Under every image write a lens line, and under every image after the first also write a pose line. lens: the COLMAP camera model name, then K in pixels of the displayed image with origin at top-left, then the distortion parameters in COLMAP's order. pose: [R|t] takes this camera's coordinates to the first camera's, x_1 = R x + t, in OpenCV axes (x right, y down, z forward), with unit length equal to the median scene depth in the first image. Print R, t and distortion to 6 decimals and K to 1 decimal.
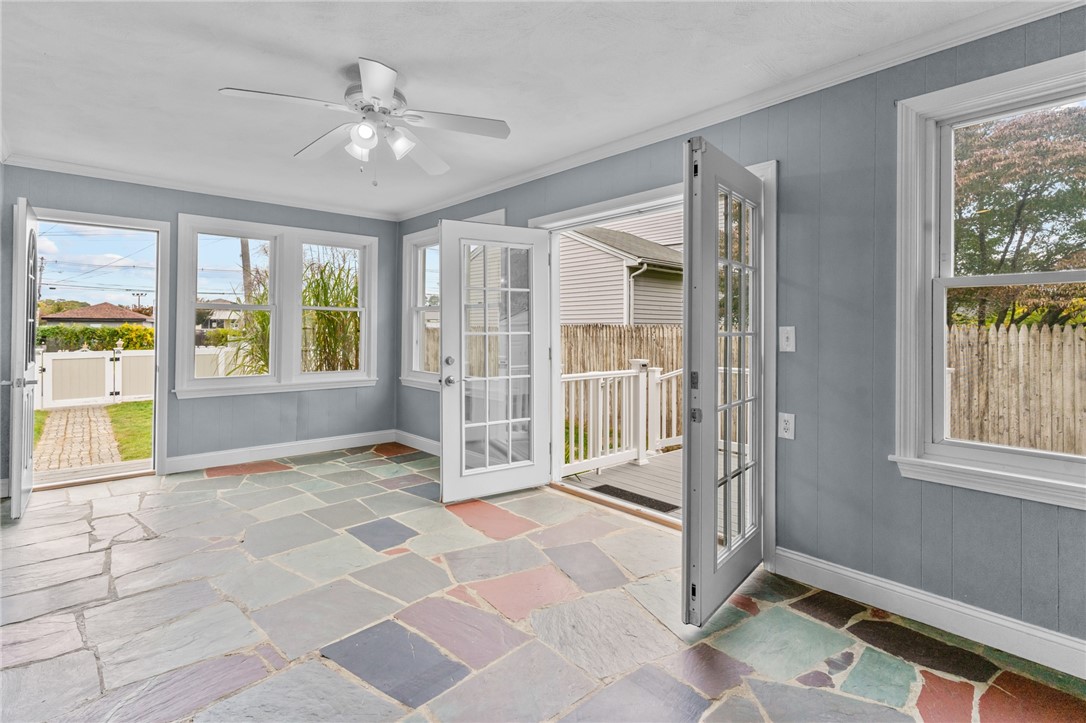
lens RADIAL K [[535.0, 0, 511.1], [0, 535.0, 329.8], [0, 0, 1]] dist [-0.000115, 0.000030]
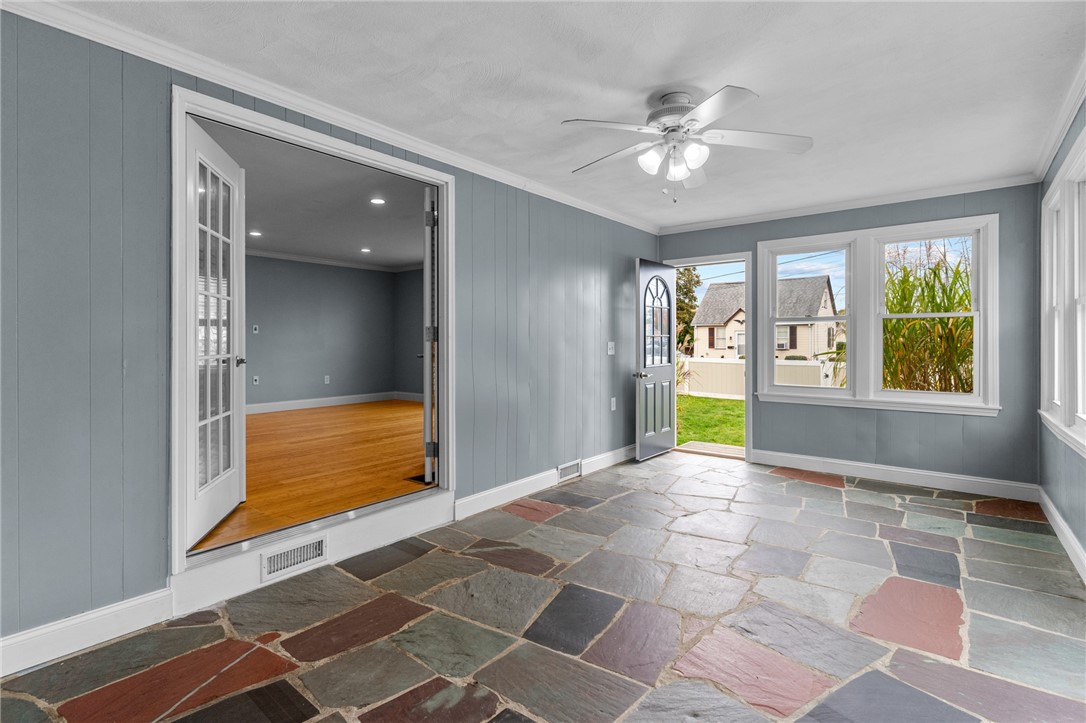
lens RADIAL K [[517.3, 0, 537.5], [0, 517.3, 345.5], [0, 0, 1]] dist [-0.000105, -0.000078]
pose [[0.195494, 0.002036, -0.980703, 0.556983], [0.002770, 0.999993, 0.002628, 0.005719], [0.980701, -0.003230, 0.195487, 0.429496]]
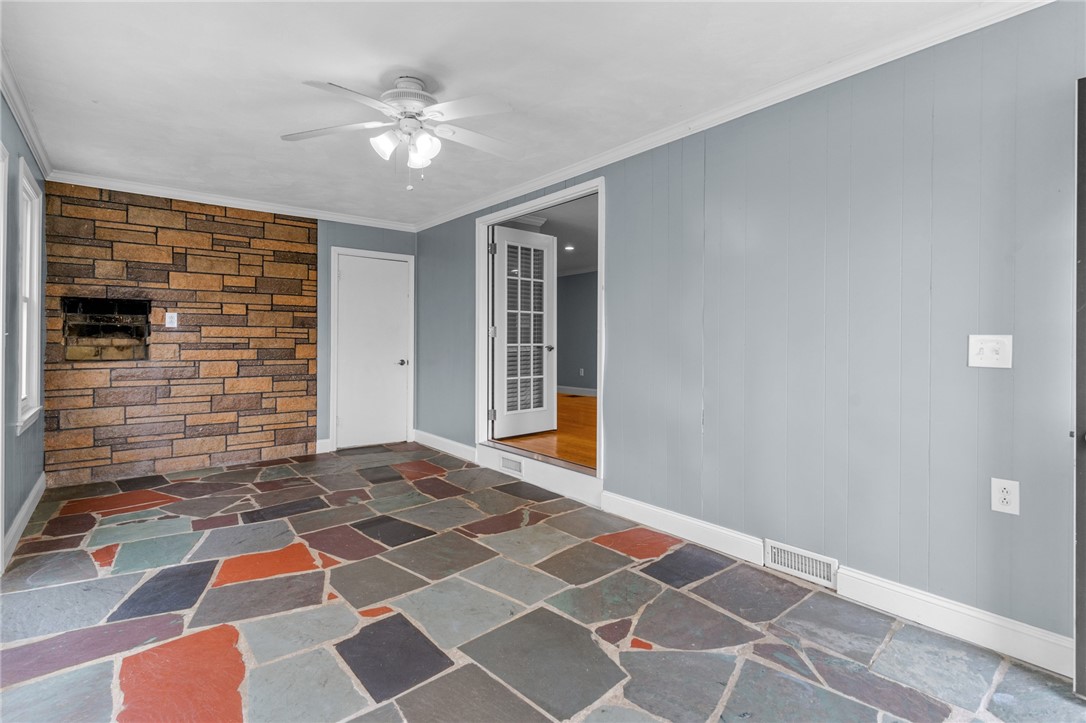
lens RADIAL K [[512.1, 0, 516.6], [0, 512.1, 336.1], [0, 0, 1]] dist [0.001916, -0.000028]
pose [[-0.999521, -0.011188, 0.028853, -0.401435], [-0.011407, 0.999907, -0.007423, 0.011901], [-0.028767, -0.007748, -0.999556, 1.605830]]
